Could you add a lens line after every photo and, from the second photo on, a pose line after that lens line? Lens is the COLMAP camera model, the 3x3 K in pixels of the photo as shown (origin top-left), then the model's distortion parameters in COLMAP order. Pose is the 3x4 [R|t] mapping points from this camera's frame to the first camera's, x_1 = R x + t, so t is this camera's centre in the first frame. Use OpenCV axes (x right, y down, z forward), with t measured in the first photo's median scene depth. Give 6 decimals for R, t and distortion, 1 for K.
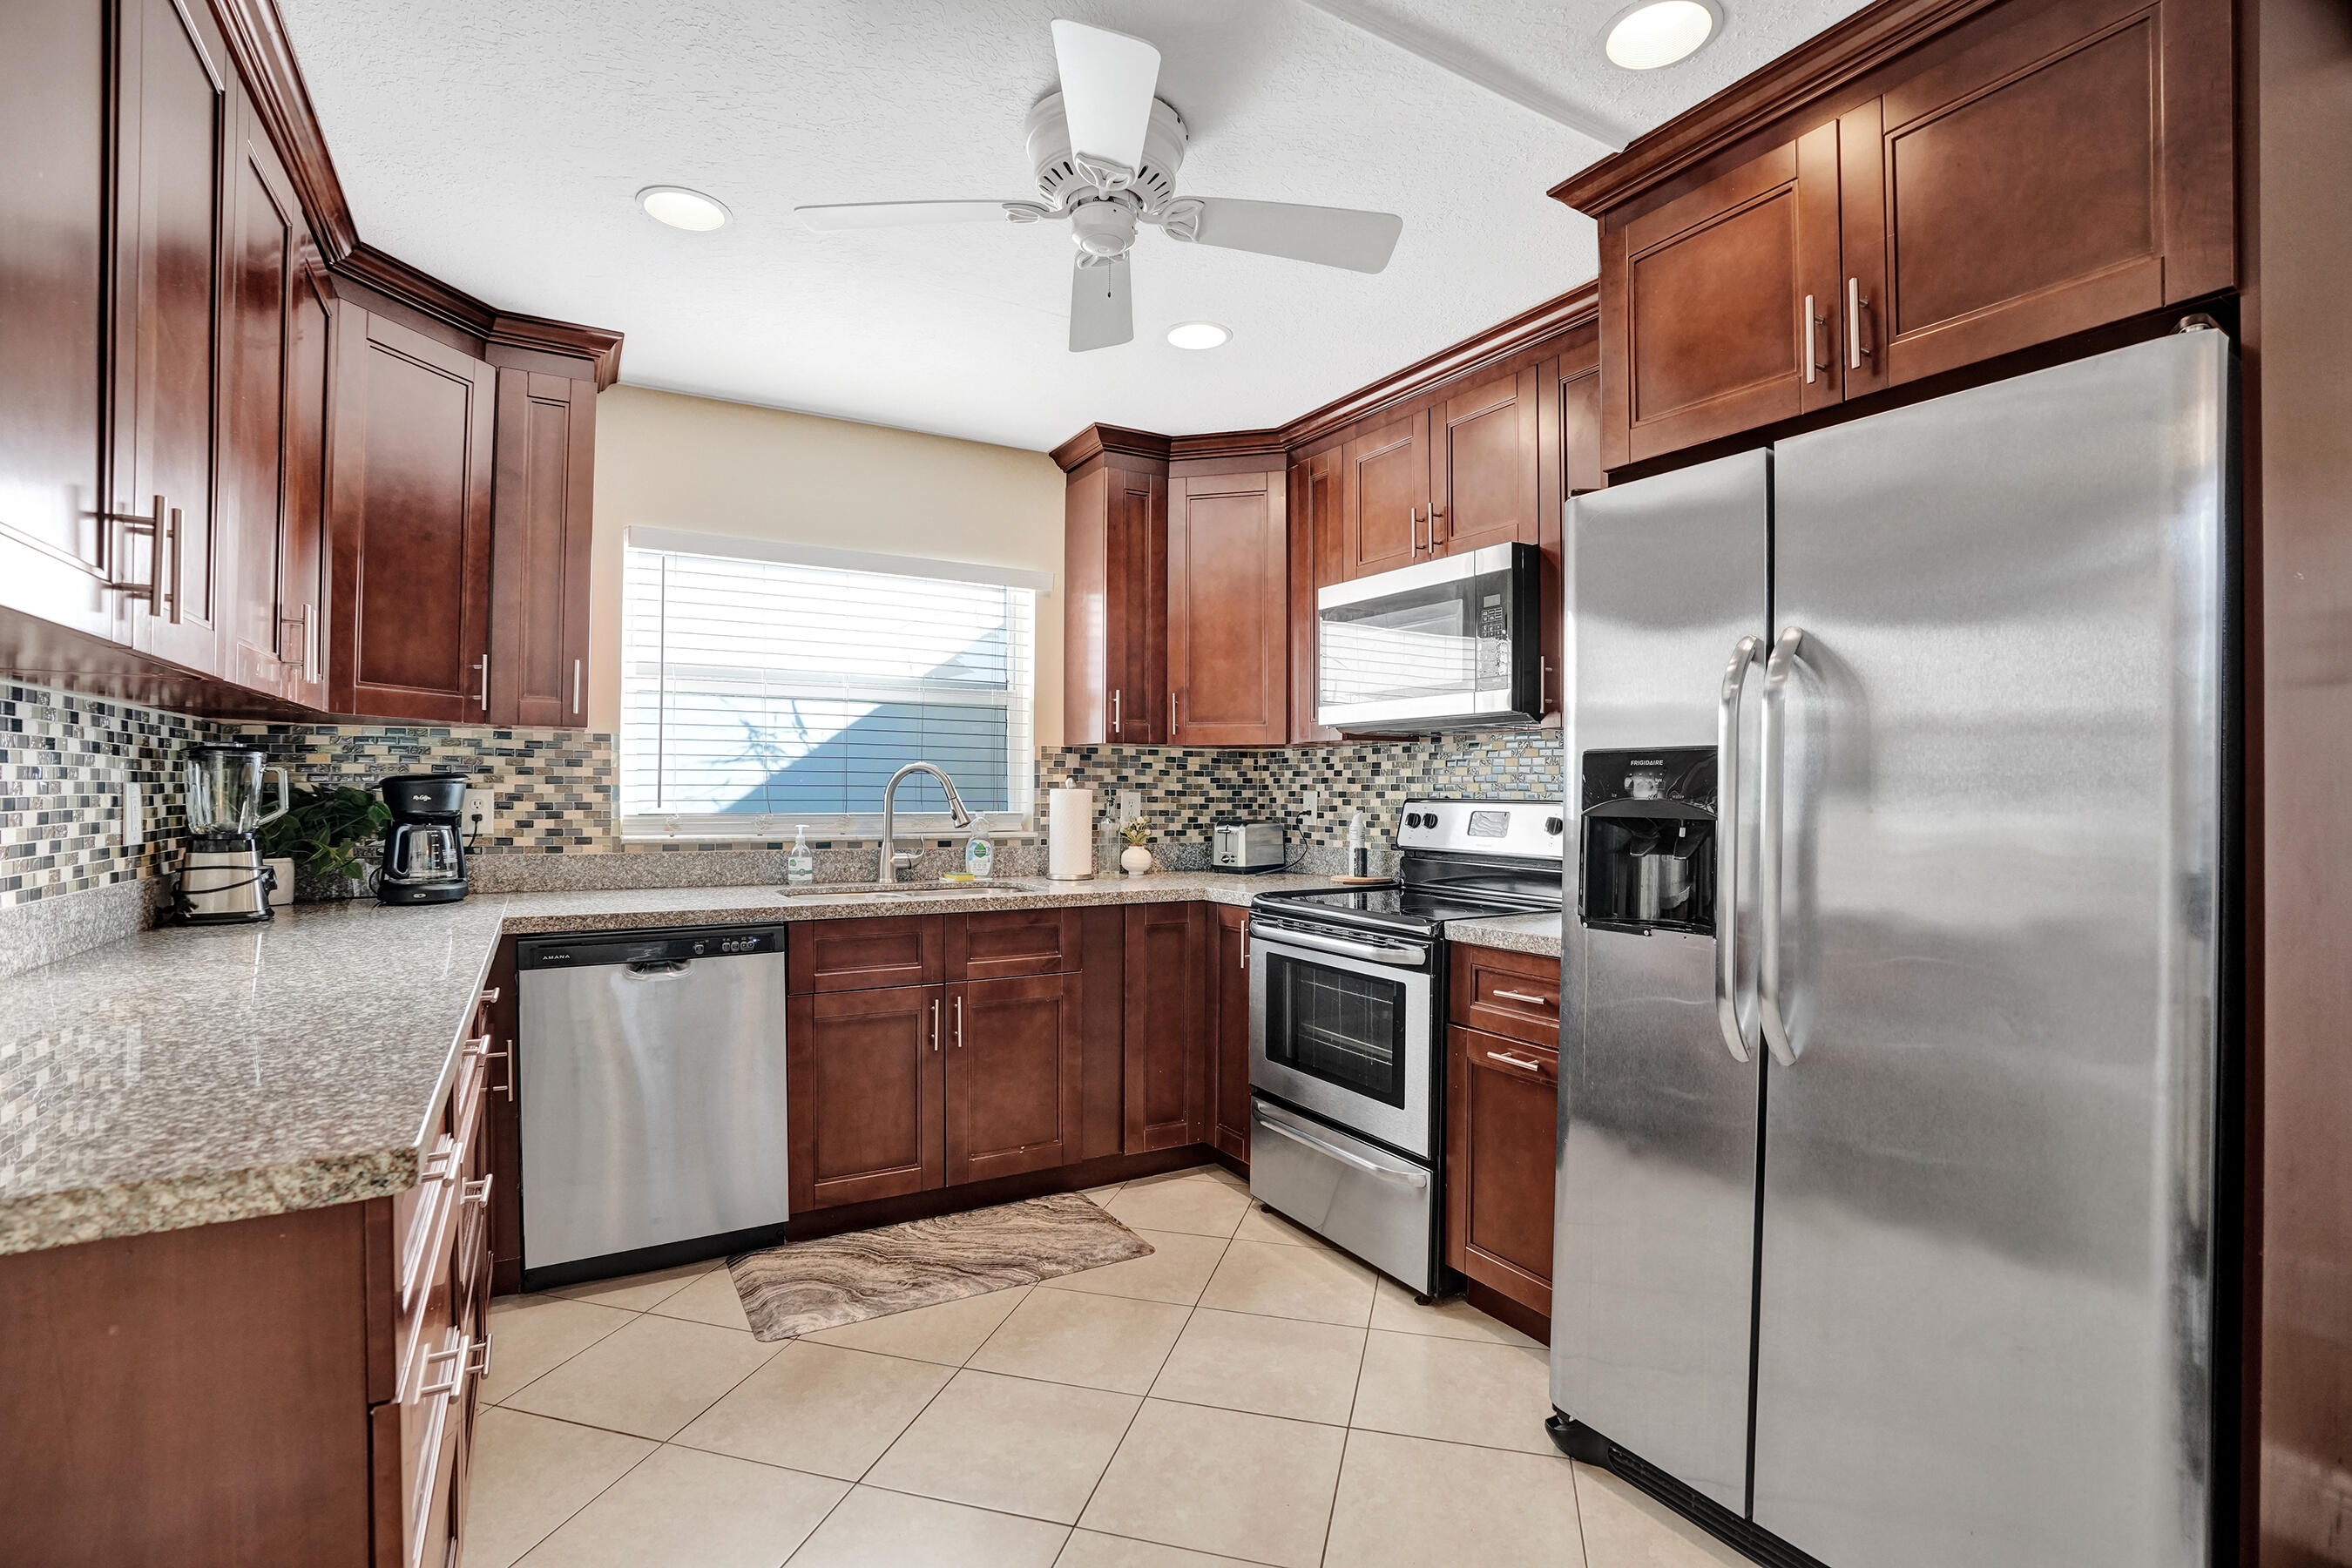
lens RADIAL K [[1072.9, 0, 1176.0], [0, 1072.9, 784.0], [0, 0, 1]] dist [-0.030517, 0.000036]
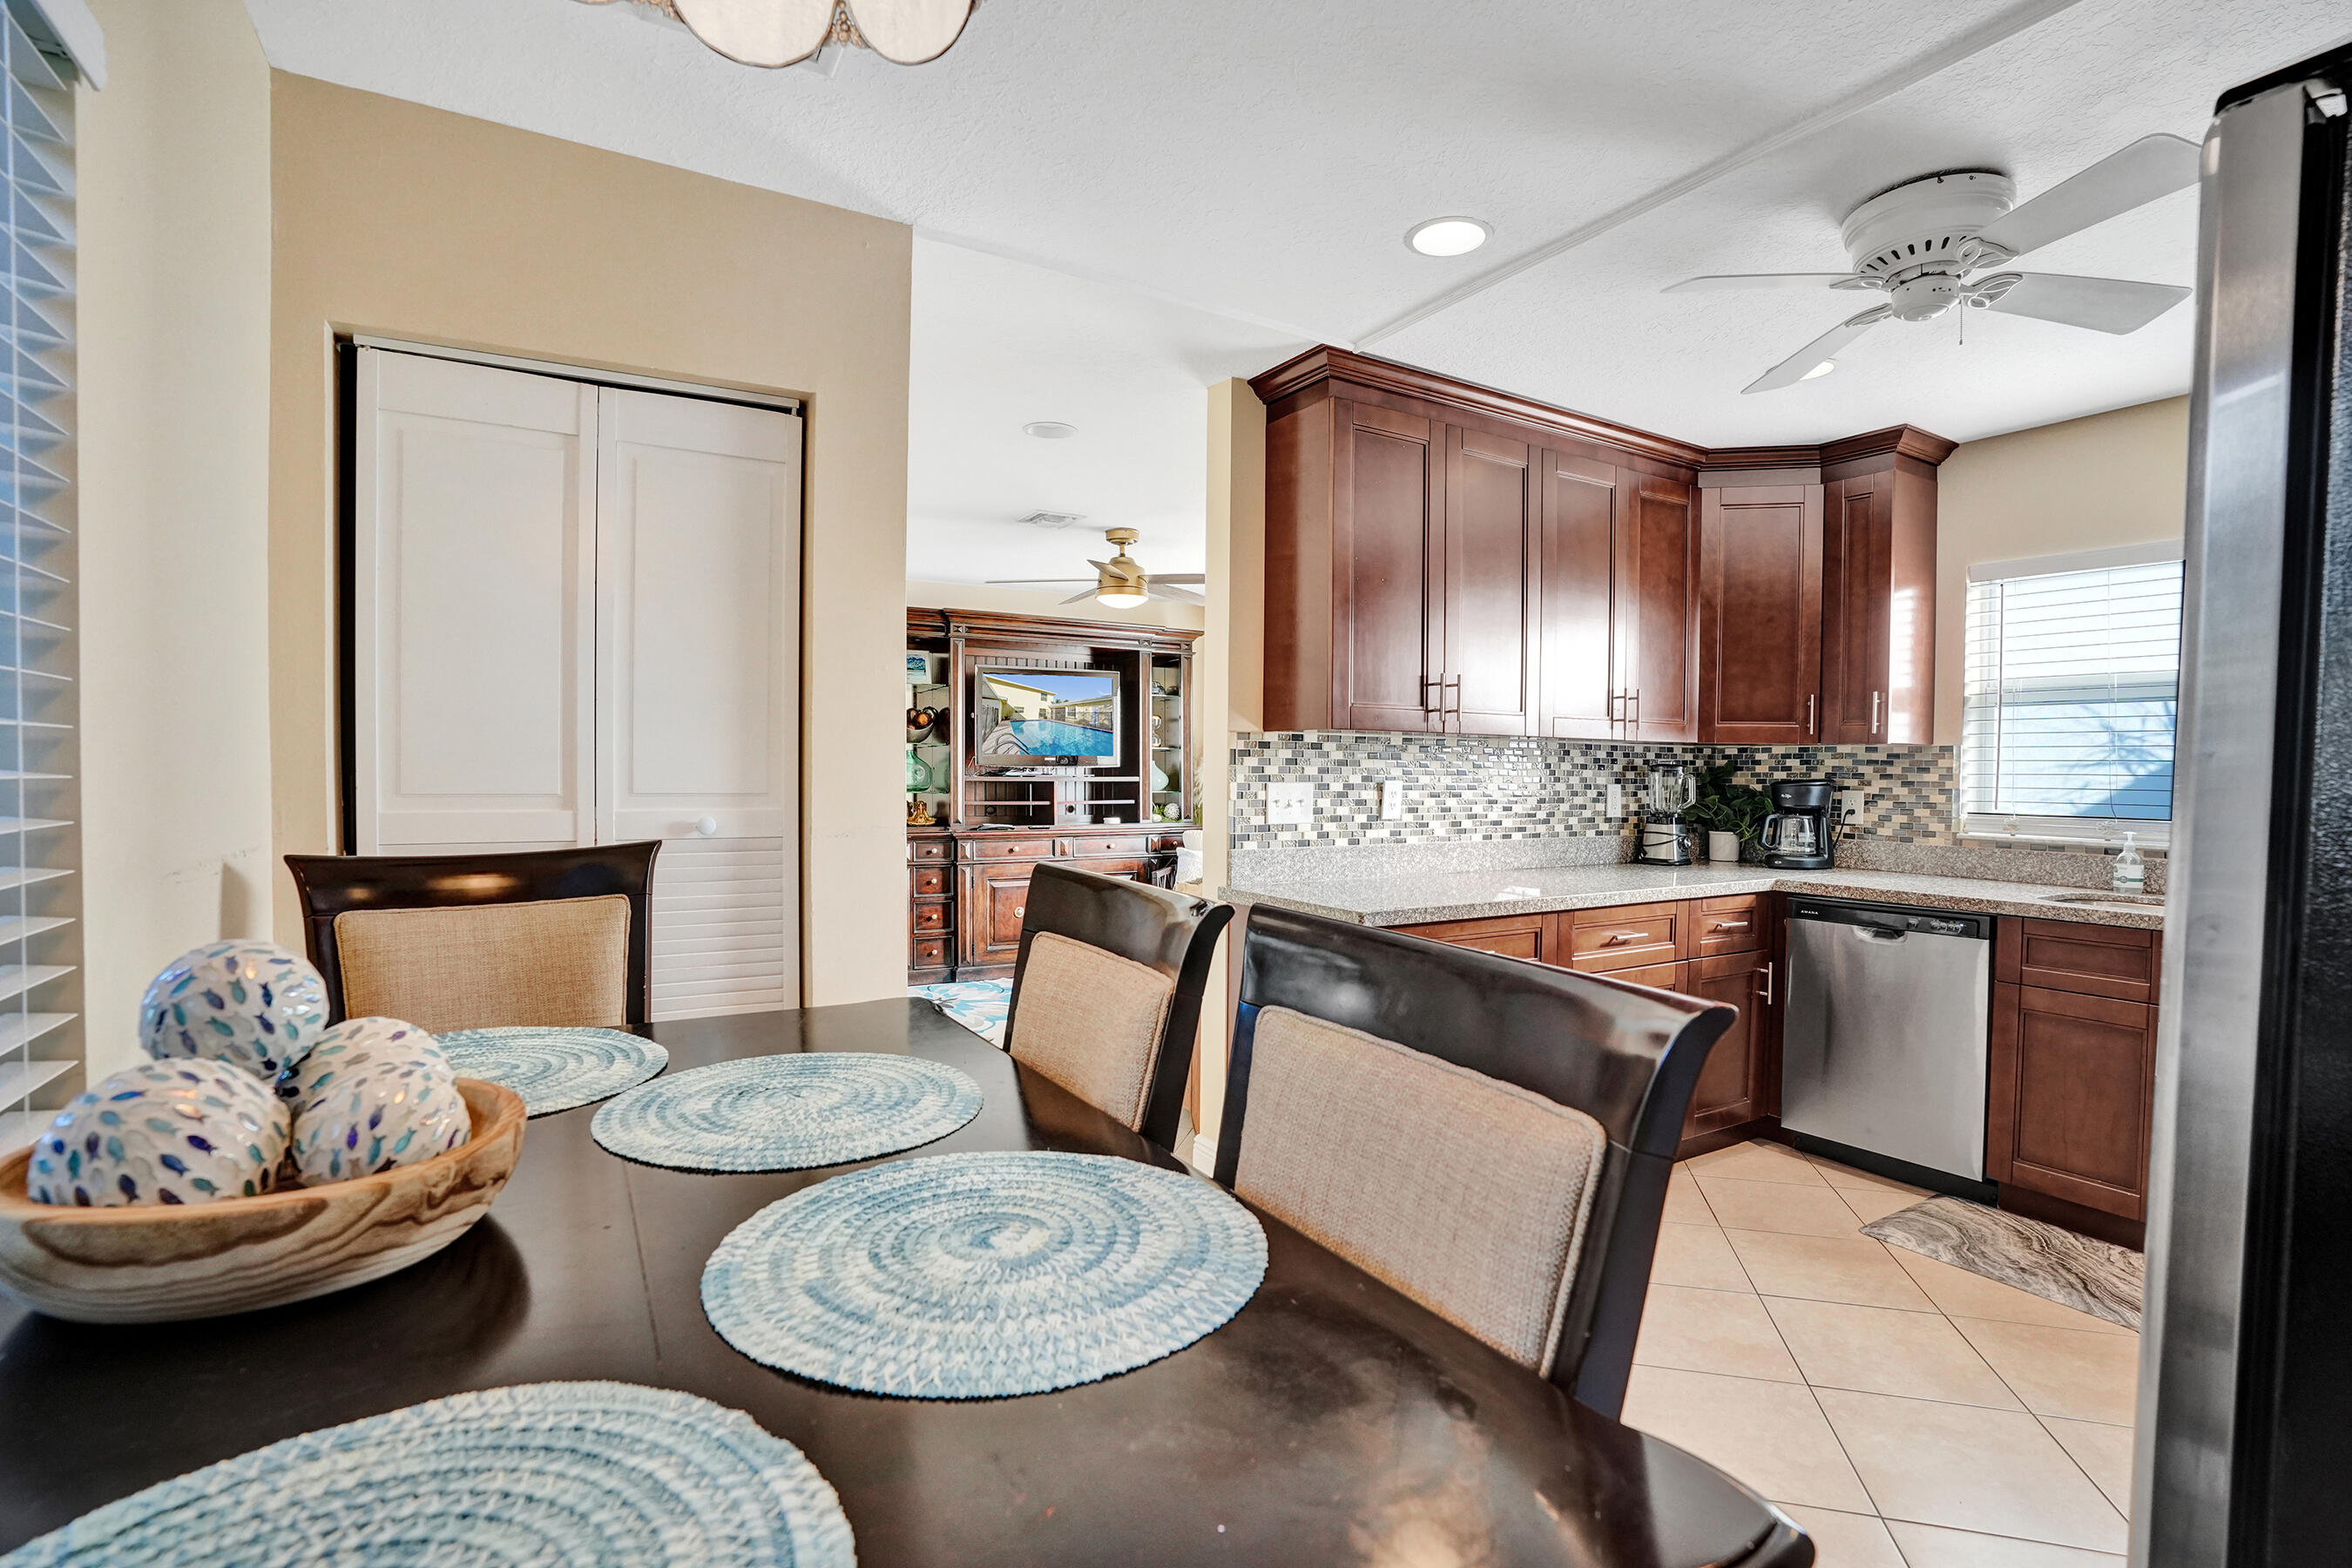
lens RADIAL K [[1072.9, 0, 1176.0], [0, 1072.9, 784.0], [0, 0, 1]] dist [-0.030517, 0.000036]
pose [[0.000260, 0.006584, -0.999978, 0.725156], [-0.005561, 0.999963, 0.006582, -0.007806], [0.999985, 0.005559, 0.000297, 0.153915]]
